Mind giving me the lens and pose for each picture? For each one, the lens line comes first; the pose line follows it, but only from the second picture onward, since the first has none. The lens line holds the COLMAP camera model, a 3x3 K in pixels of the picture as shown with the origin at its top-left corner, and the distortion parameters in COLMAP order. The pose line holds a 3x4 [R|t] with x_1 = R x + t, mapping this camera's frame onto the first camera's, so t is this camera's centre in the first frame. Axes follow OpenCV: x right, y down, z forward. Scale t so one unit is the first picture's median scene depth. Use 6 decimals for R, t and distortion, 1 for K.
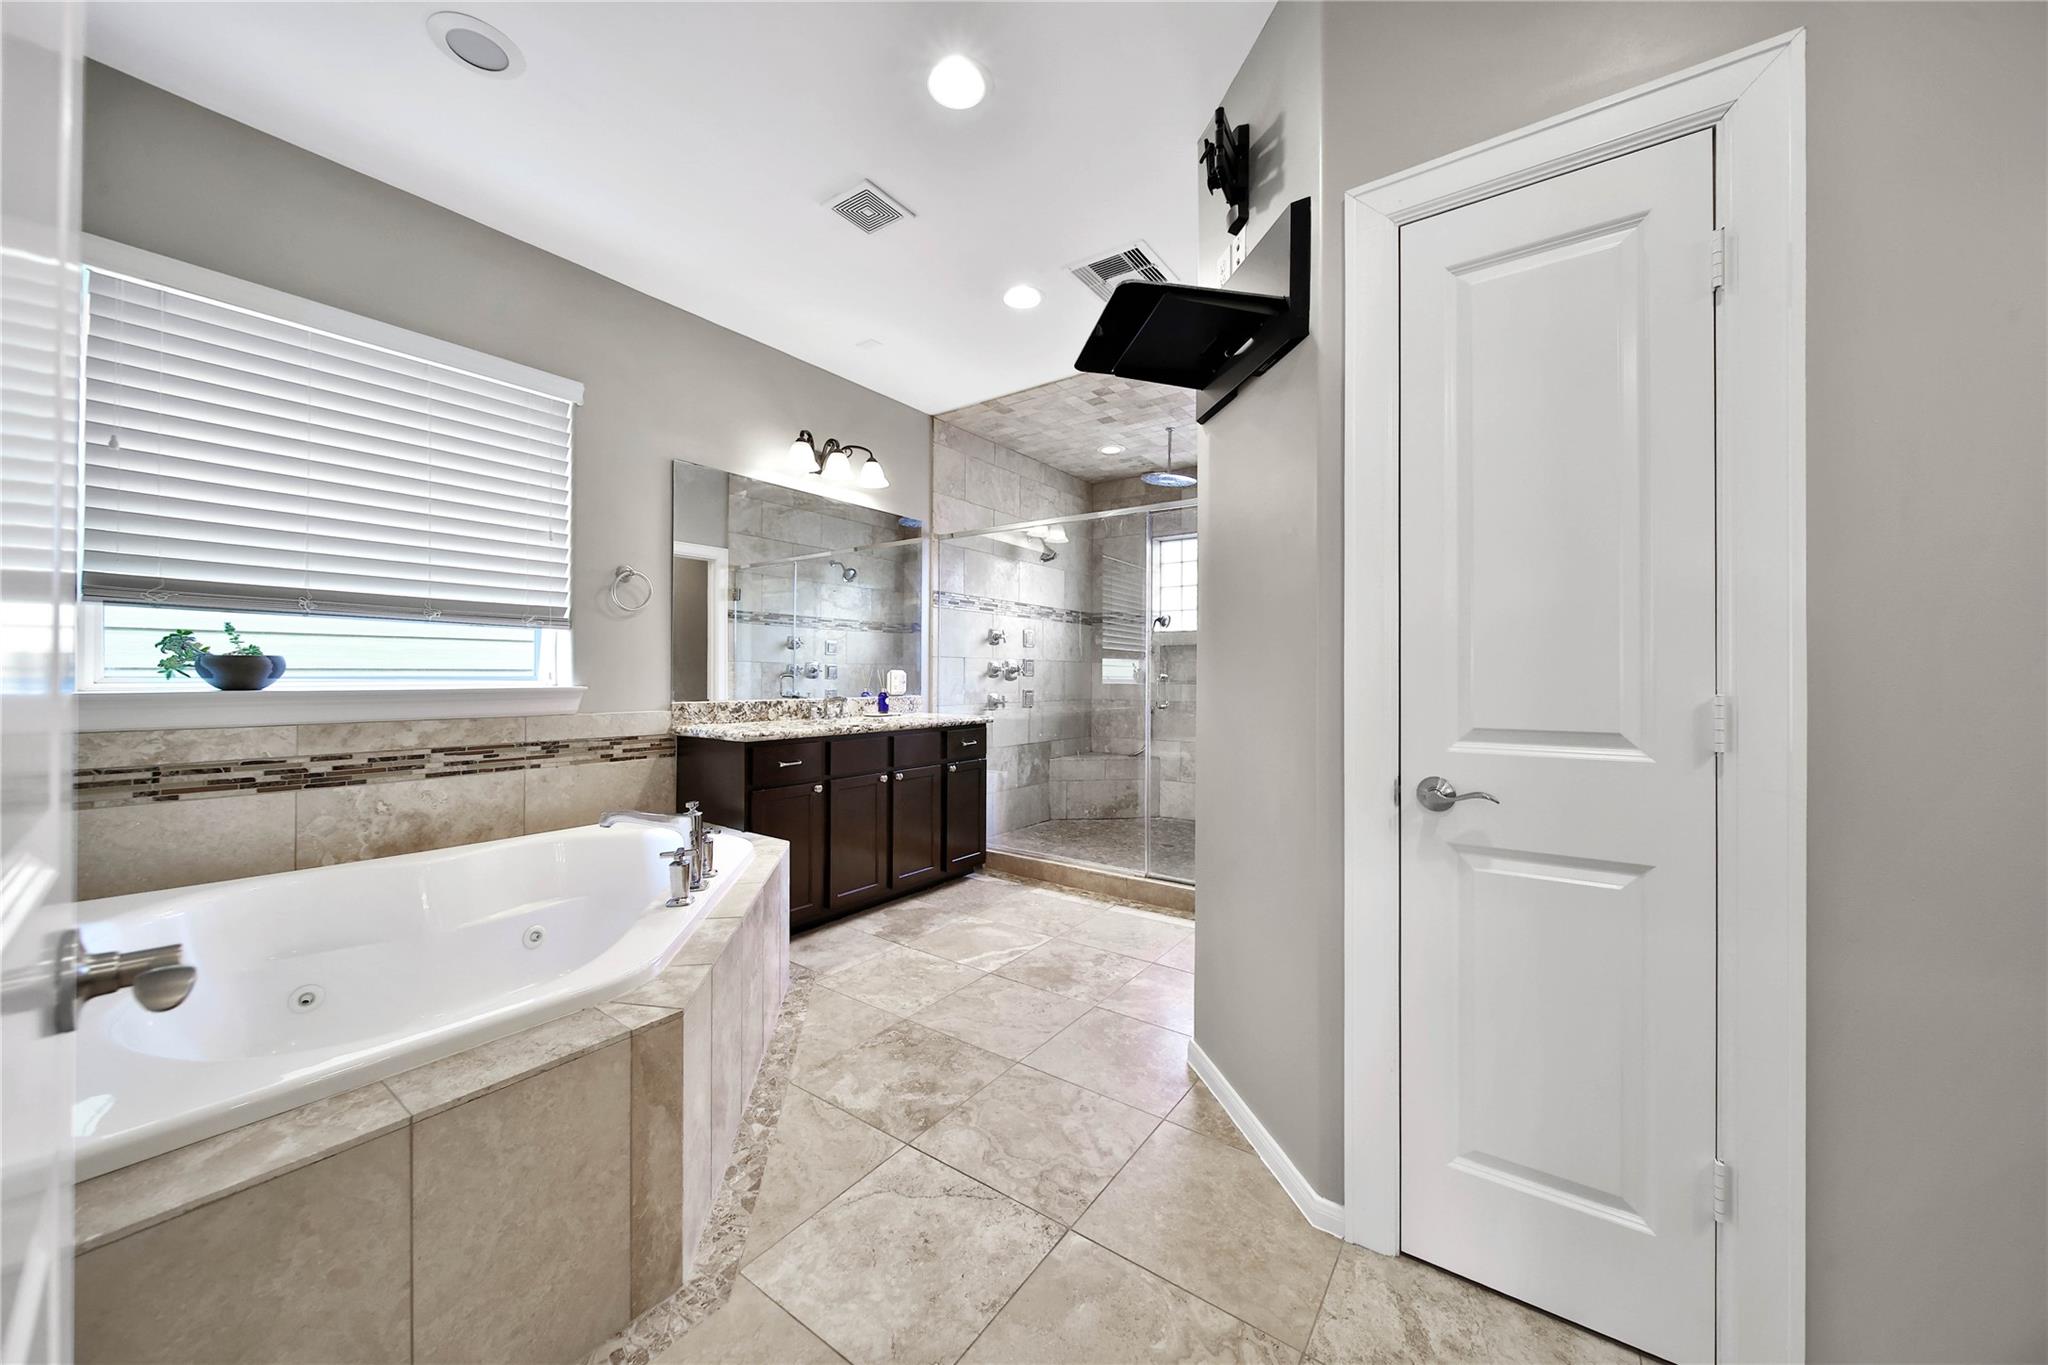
lens RADIAL K [[718.3, 0, 1021.8], [0, 718.3, 670.6], [0, 0, 1]] dist [0.000998, -0.003291]
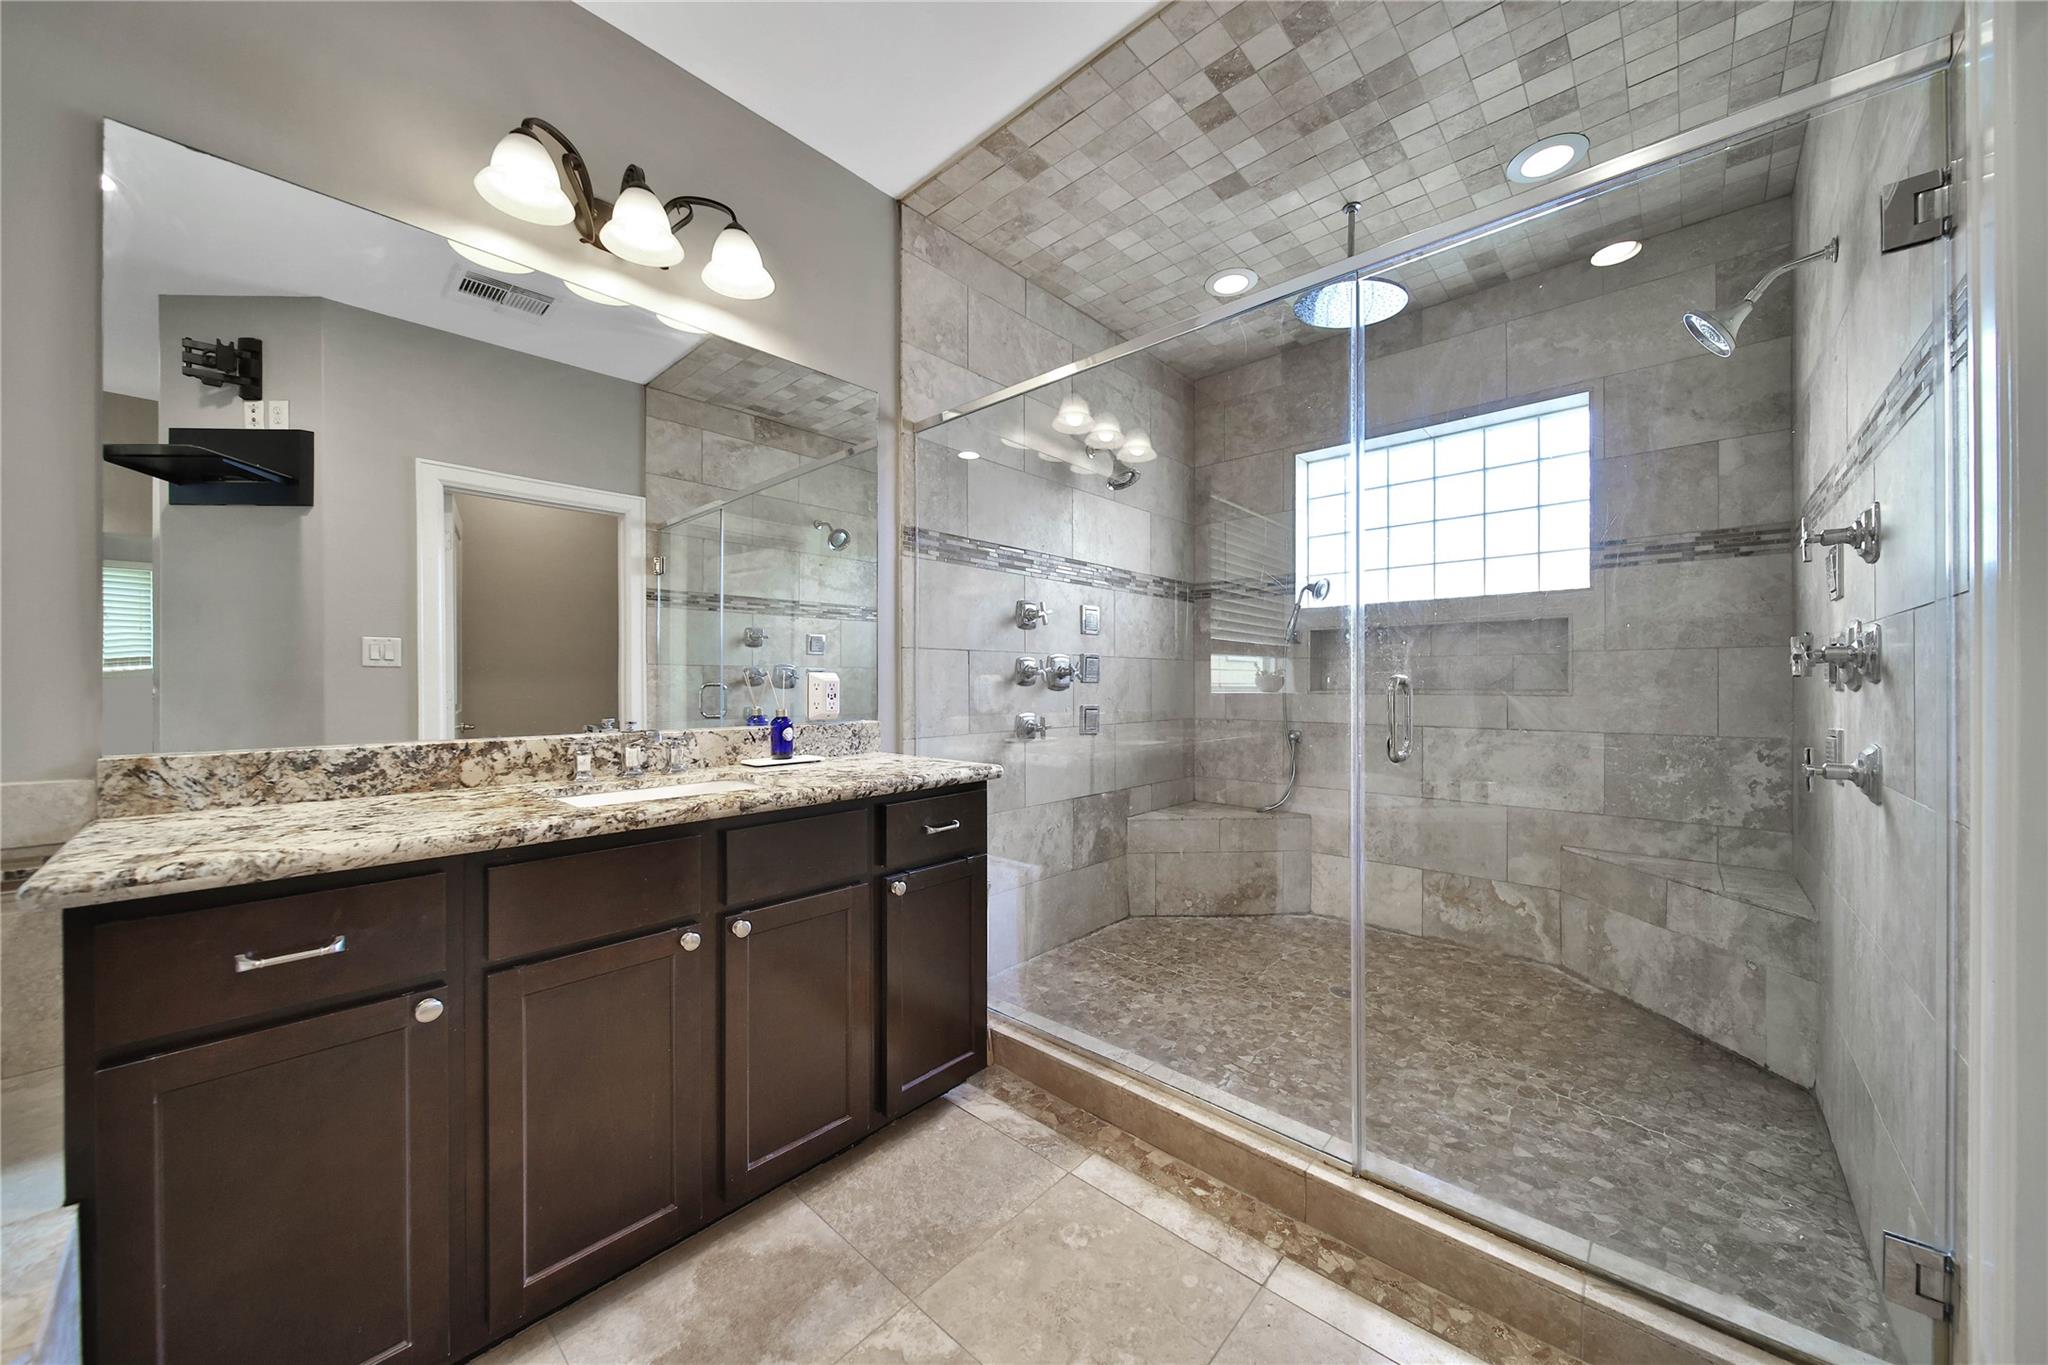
lens RADIAL K [[734.9, 0, 1033.6], [0, 734.9, 685.6], [0, 0, 1]] dist [0.002310, -0.003476]
pose [[0.994813, -0.006841, -0.101486, 0.040730], [0.007803, 0.999928, 0.009087, 0.006693], [0.101417, -0.009832, 0.994795, 0.634955]]
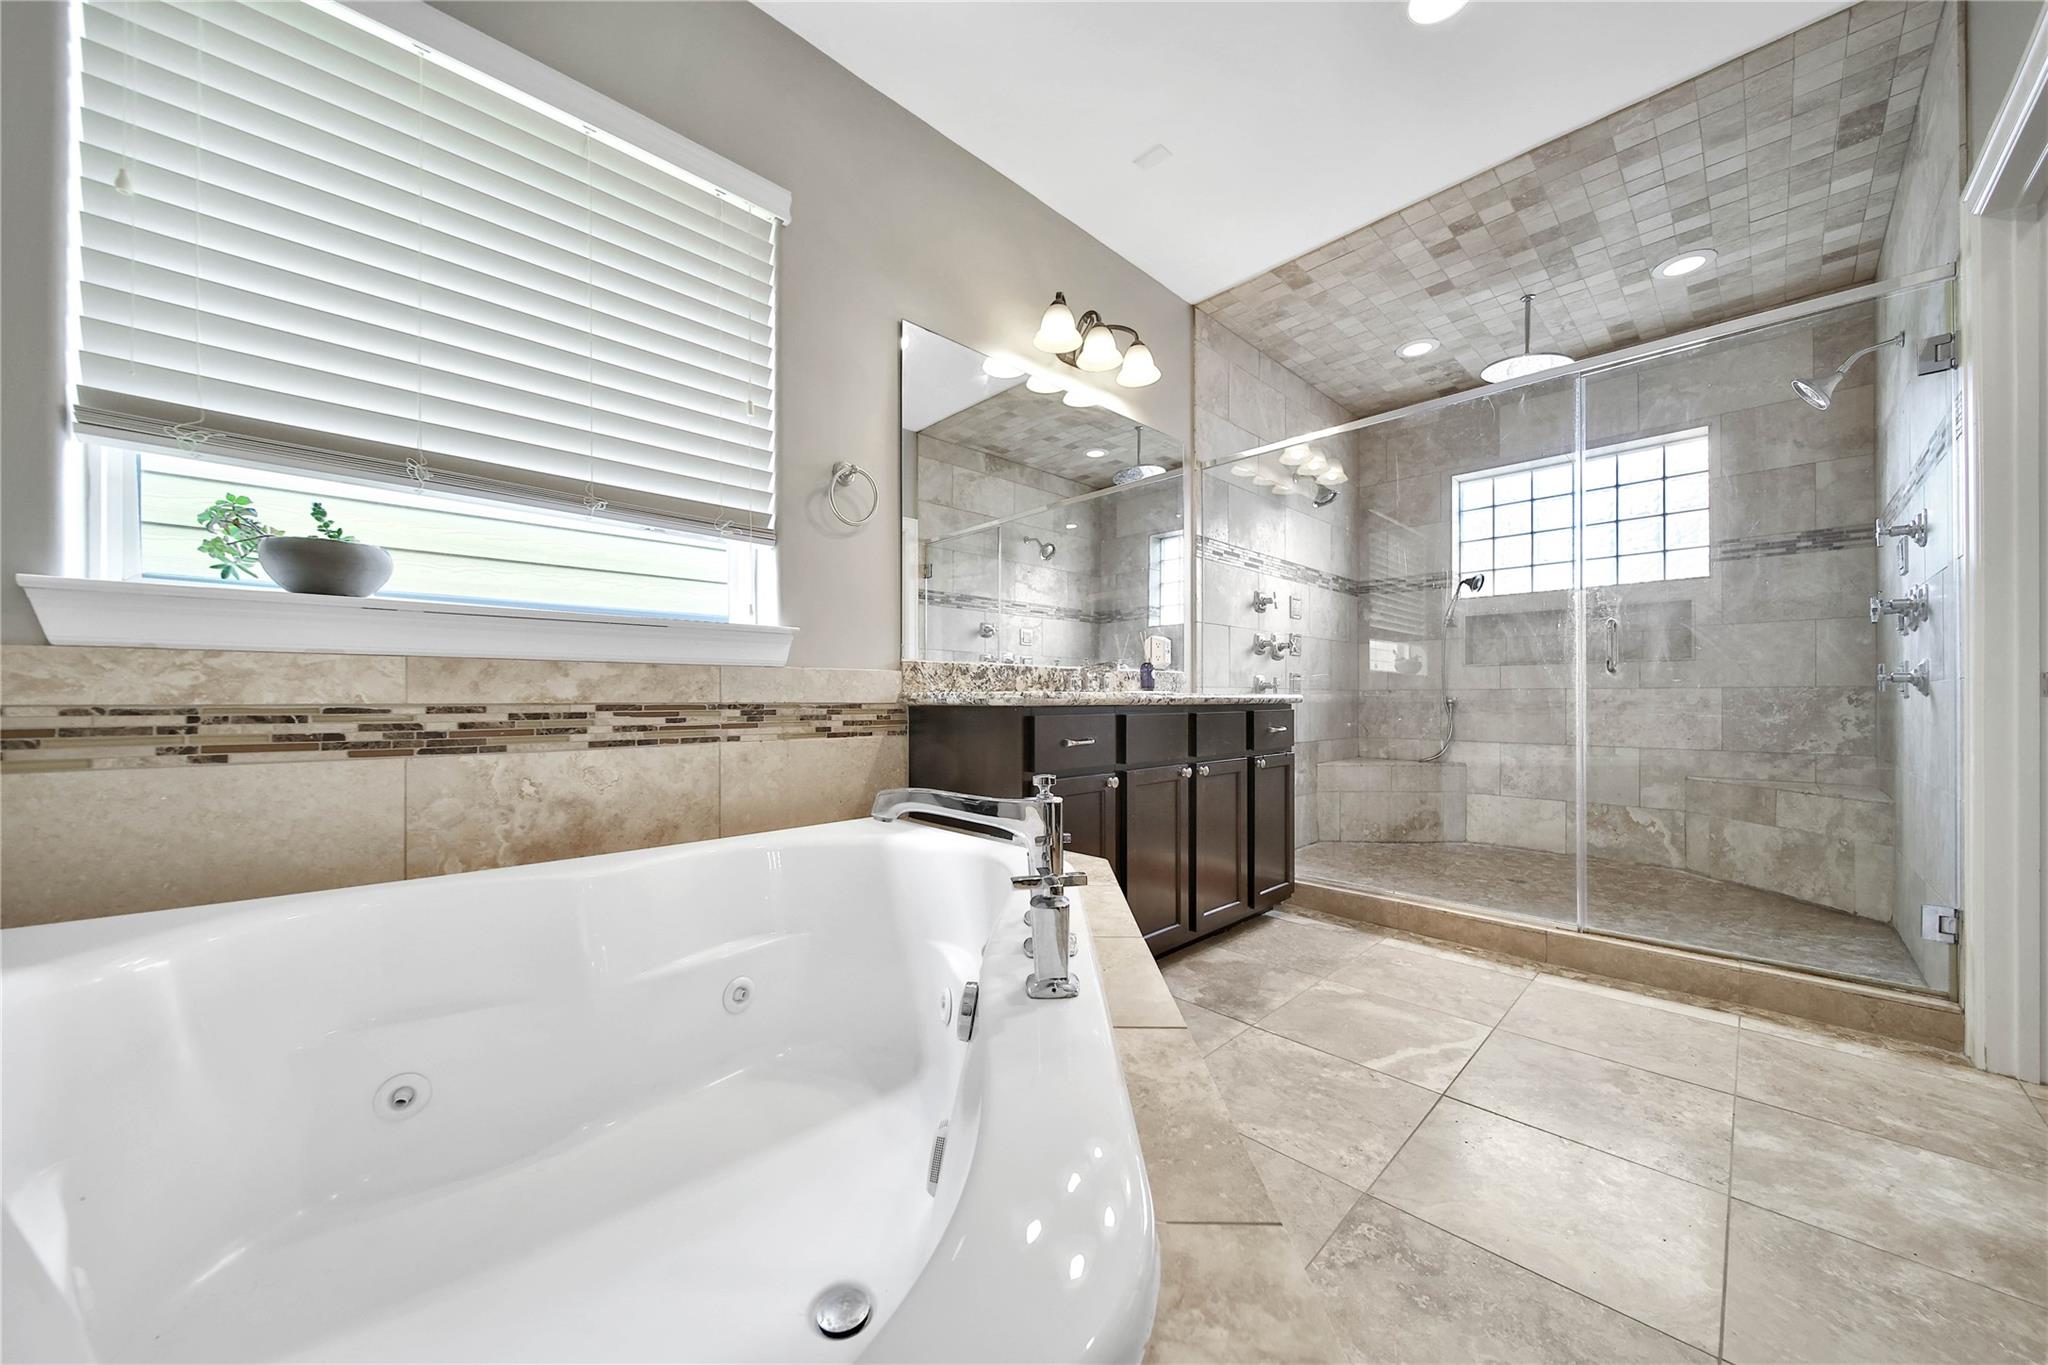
lens RADIAL K [[719.9, 0, 1031.8], [0, 719.9, 696.2], [0, 0, 1]] dist [-0.000376, -0.002852]
pose [[0.984753, -0.005714, -0.173866, -0.224909], [0.006763, 0.999962, 0.005445, 0.074322], [0.173828, -0.006537, 0.984754, 0.302139]]
